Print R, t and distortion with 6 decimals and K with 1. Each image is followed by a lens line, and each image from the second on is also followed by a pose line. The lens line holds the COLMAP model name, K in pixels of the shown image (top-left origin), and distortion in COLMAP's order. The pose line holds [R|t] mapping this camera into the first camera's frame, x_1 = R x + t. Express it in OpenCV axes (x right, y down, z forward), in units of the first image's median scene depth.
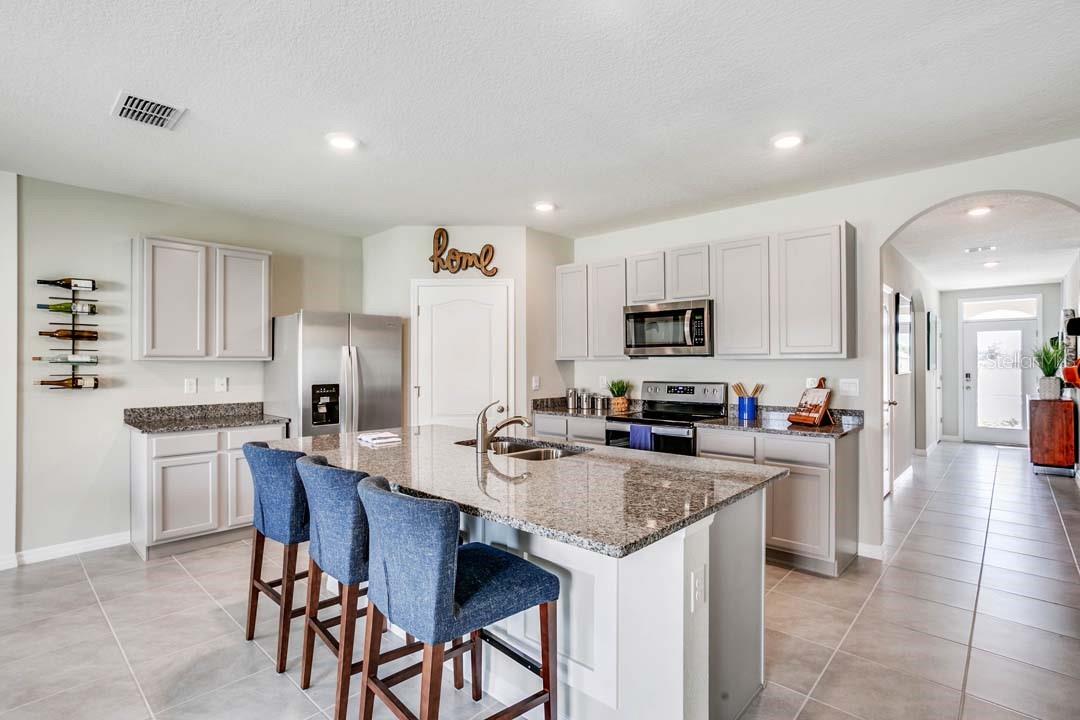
lens RADIAL K [[523.7, 0, 539.9], [0, 523.7, 362.8], [0, 0, 1]] dist [-0.059191, 0.036112]
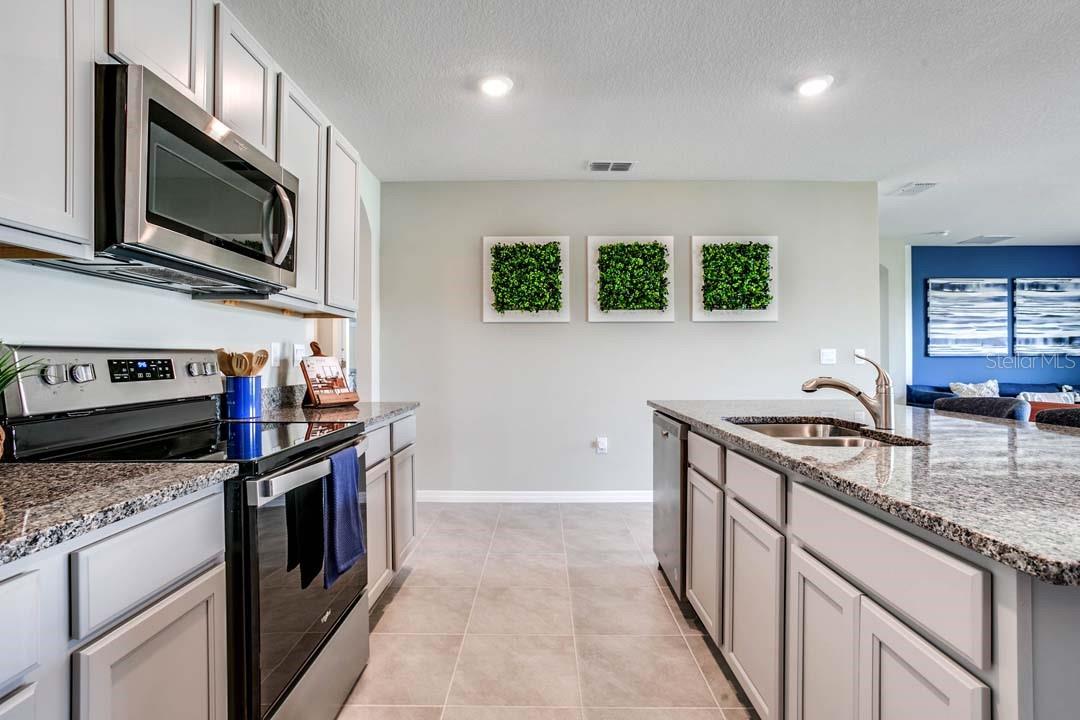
lens RADIAL K [[524.6, 0, 537.7], [0, 524.6, 337.2], [0, 0, 1]] dist [-0.059046, 0.036278]
pose [[-0.670930, 0.034465, 0.740719, -0.155184], [0.001565, 0.998983, -0.045064, 0.042896], [-0.741519, -0.029075, -0.670302, 0.961676]]
